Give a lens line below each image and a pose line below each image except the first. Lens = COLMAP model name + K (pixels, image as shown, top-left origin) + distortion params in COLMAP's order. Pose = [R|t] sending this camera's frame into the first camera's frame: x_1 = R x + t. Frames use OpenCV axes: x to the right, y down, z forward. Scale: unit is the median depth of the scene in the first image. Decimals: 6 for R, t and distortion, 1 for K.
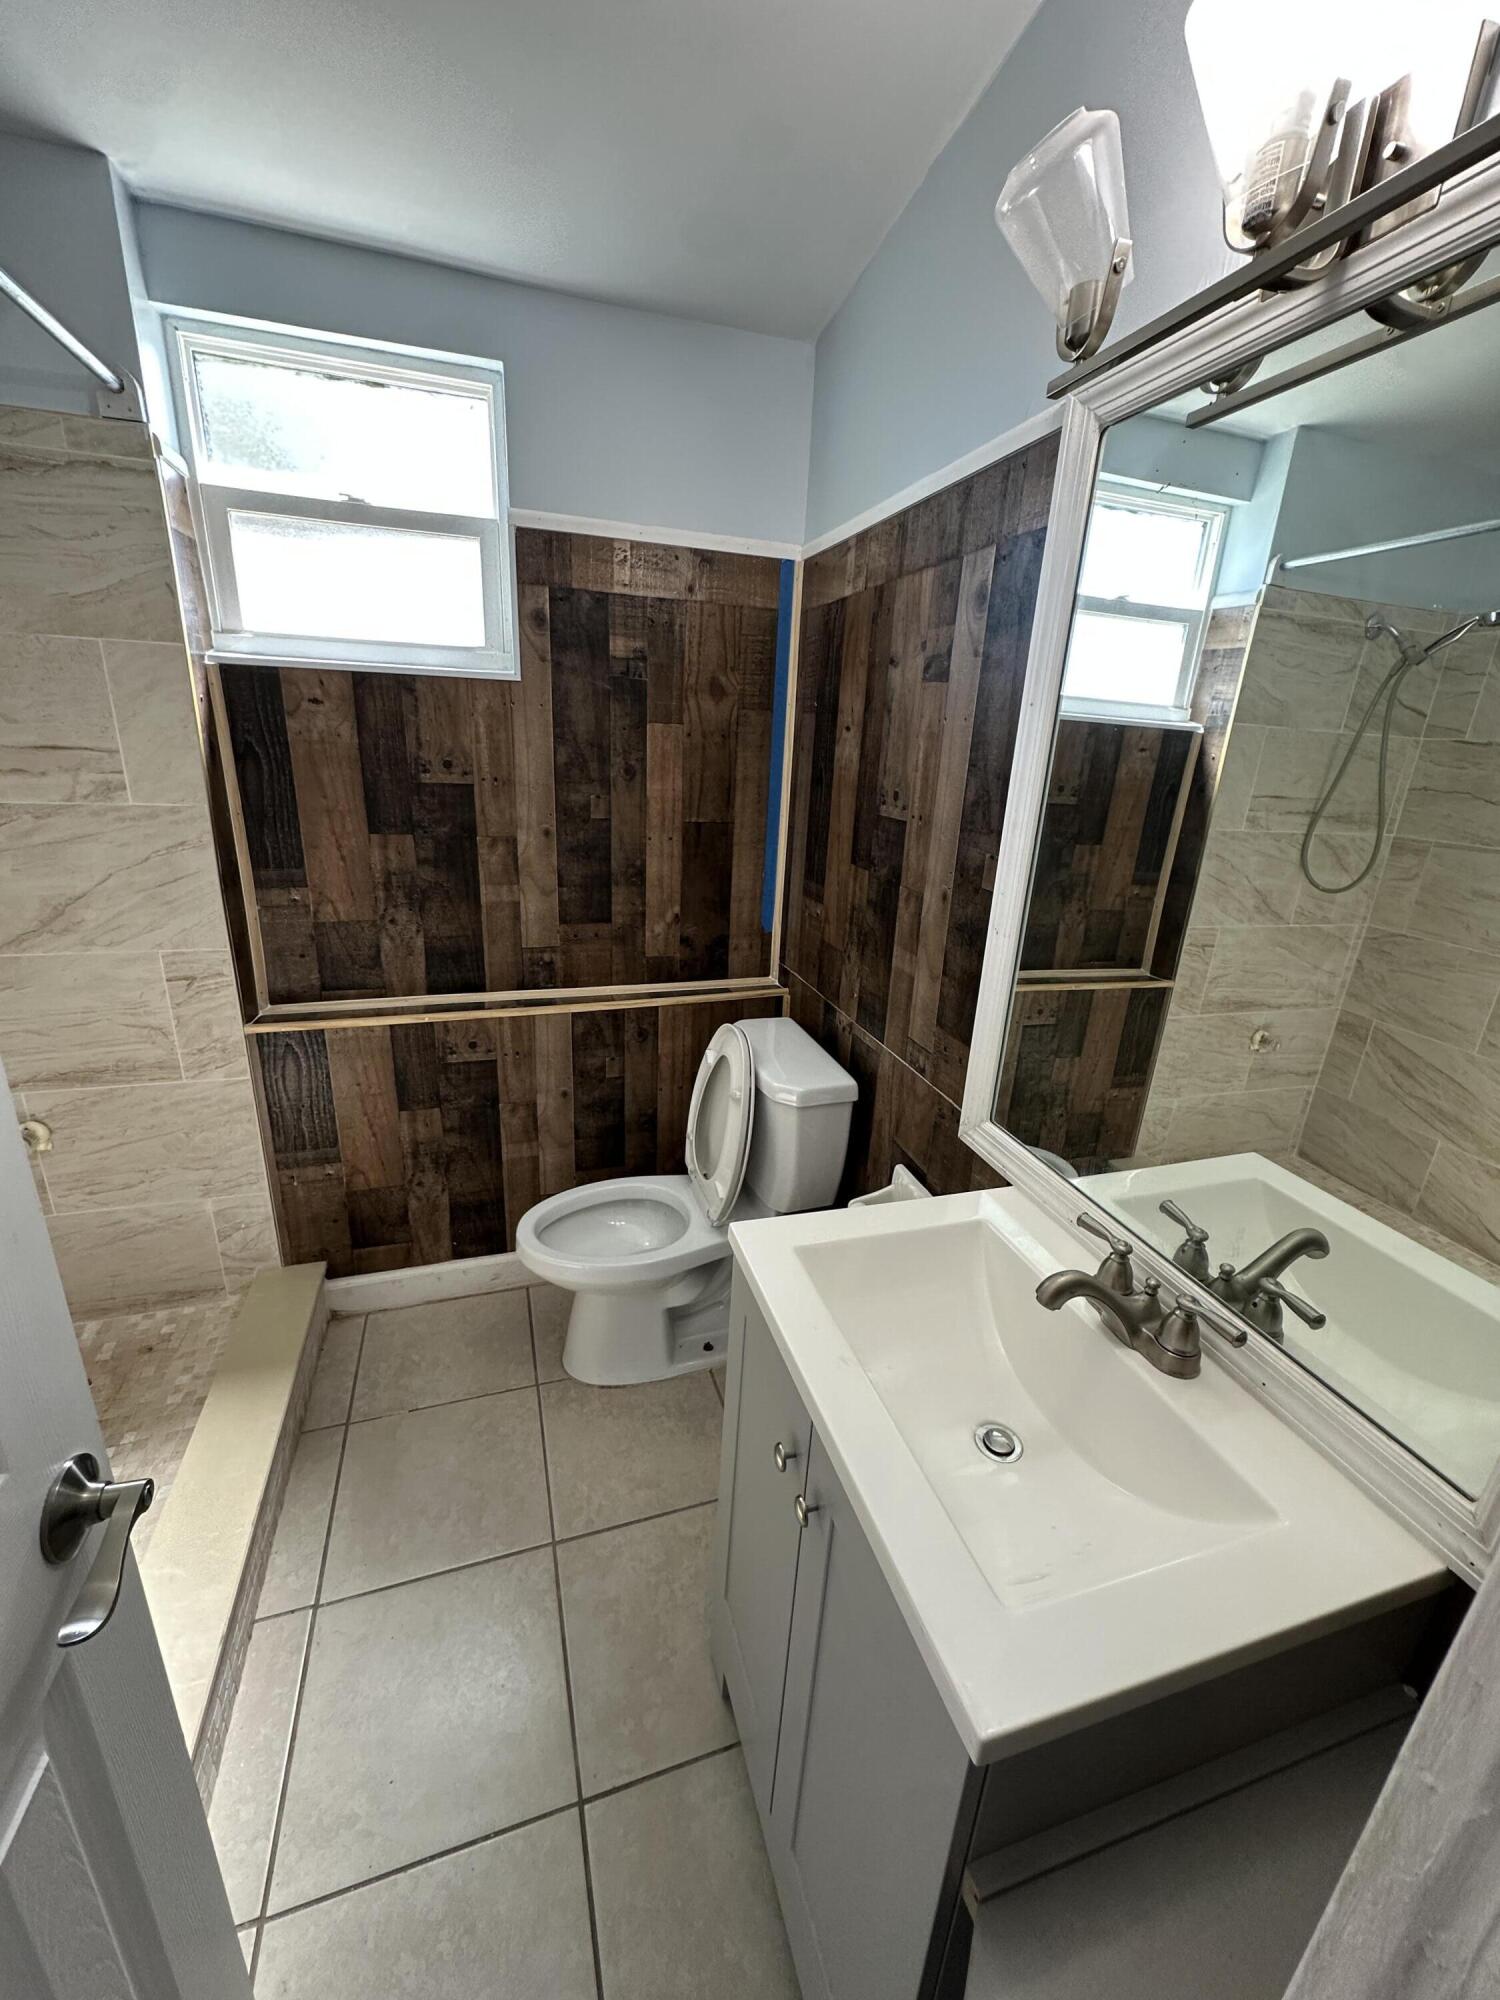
lens RADIAL K [[797.5, 0, 747.9], [0, 797.5, 1000.6], [0, 0, 1]] dist [-0.001476, 0.000158]
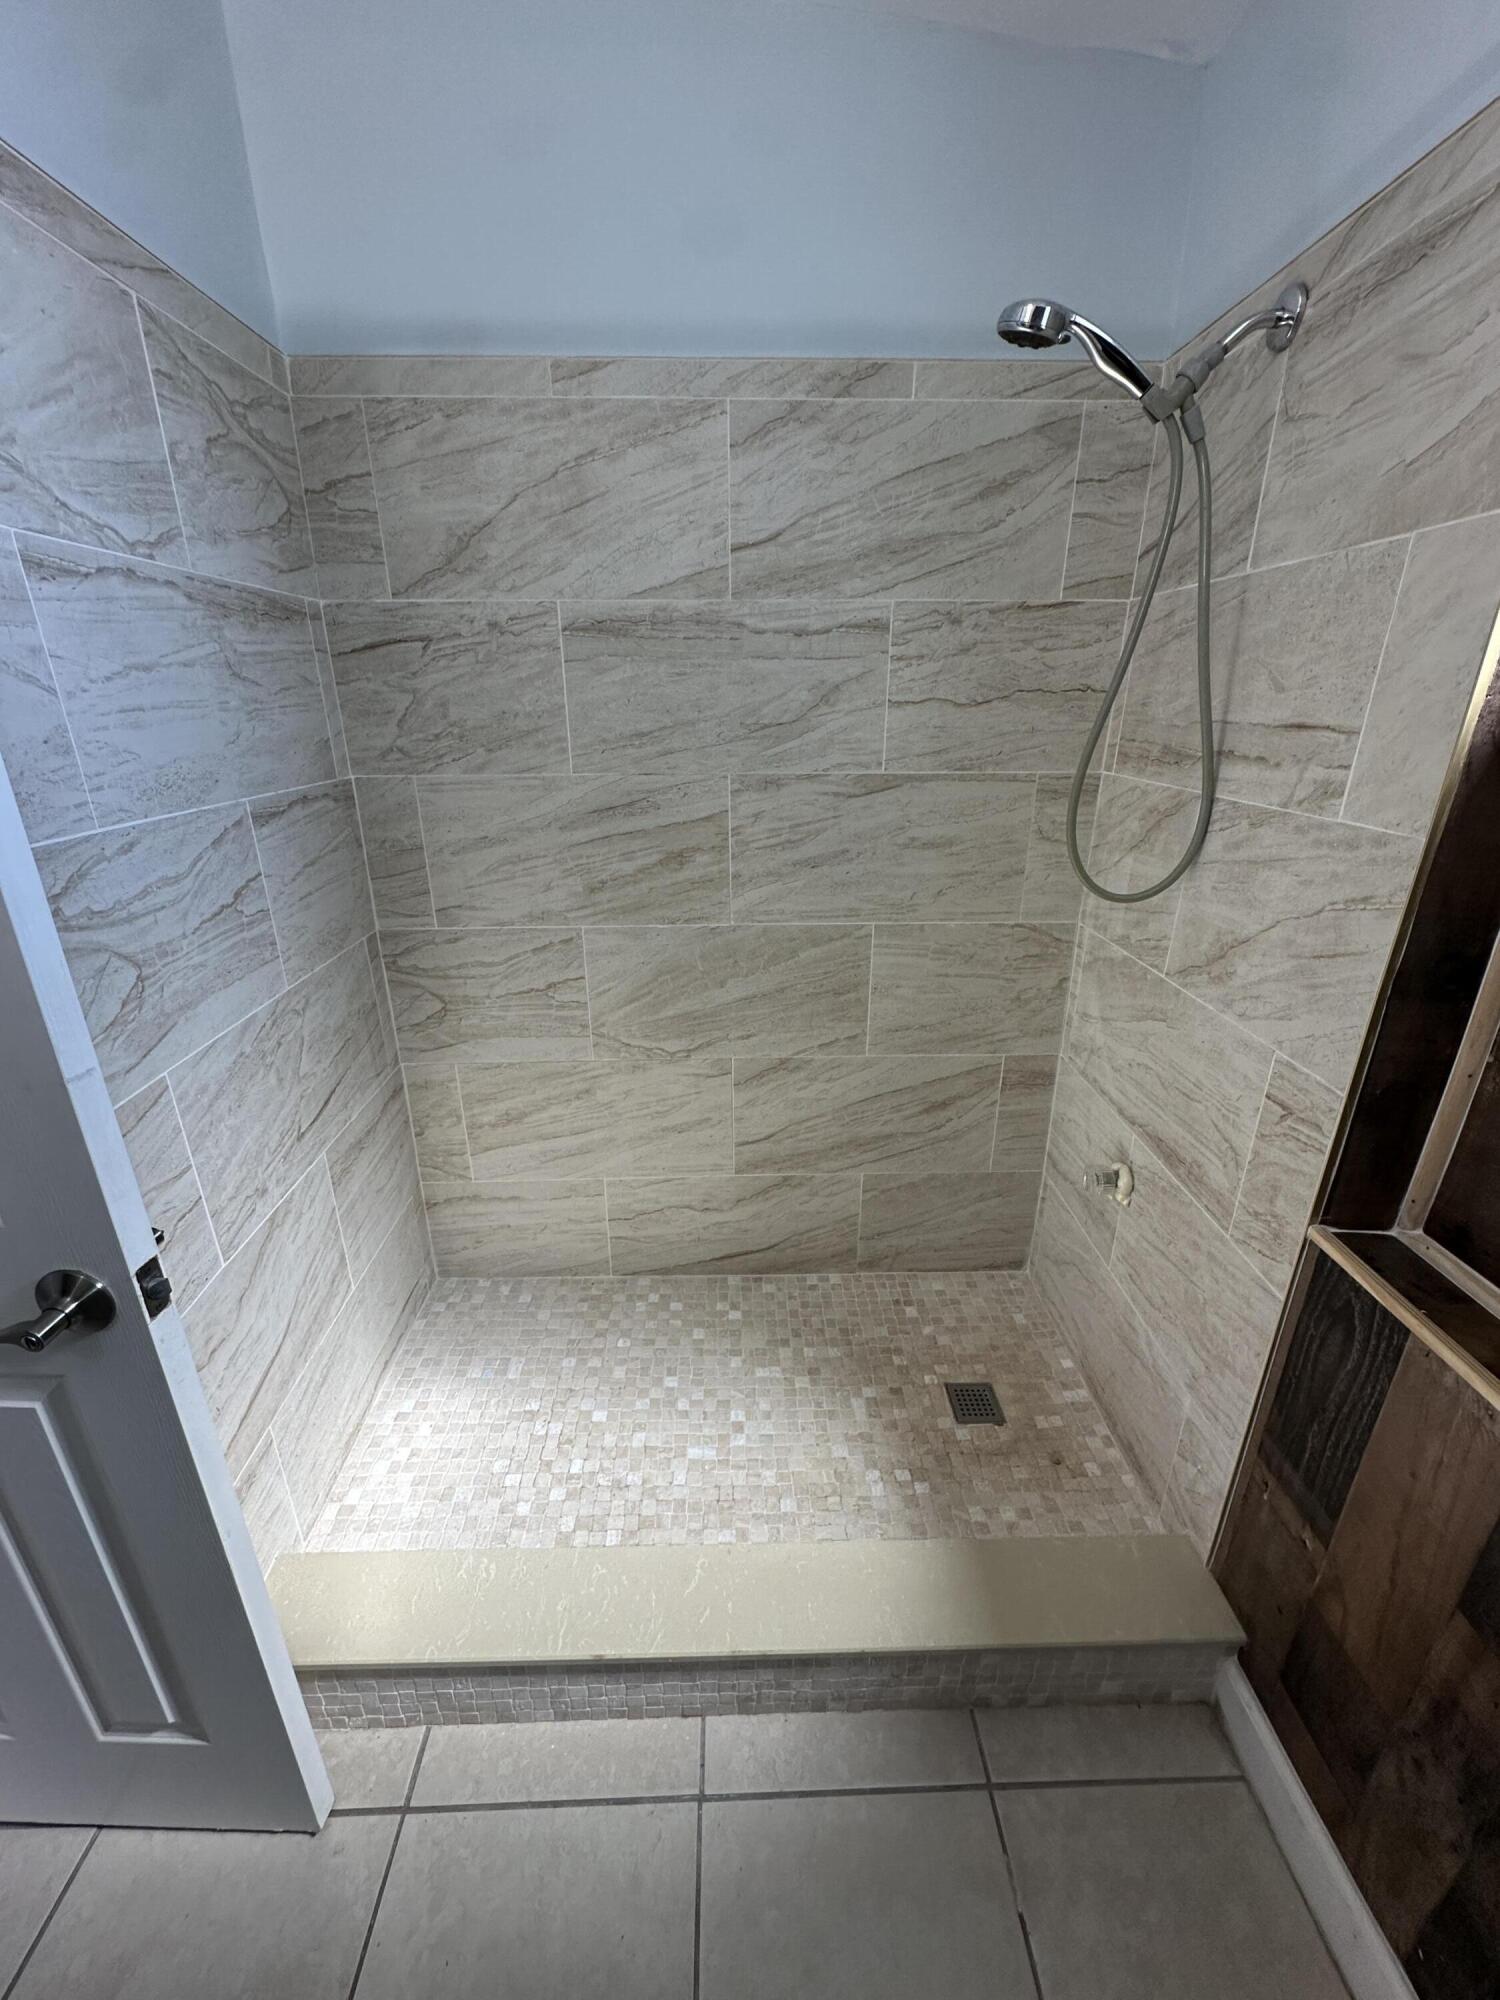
lens RADIAL K [[797.5, 0, 745.2], [0, 797.5, 999.6], [0, 0, 1]] dist [-0.001476, 0.000158]
pose [[-0.287429, 0.297214, -0.910521, -0.051714], [-0.312632, 0.869457, 0.382500, -0.193327], [0.905343, 0.394600, -0.156989, 0.653922]]
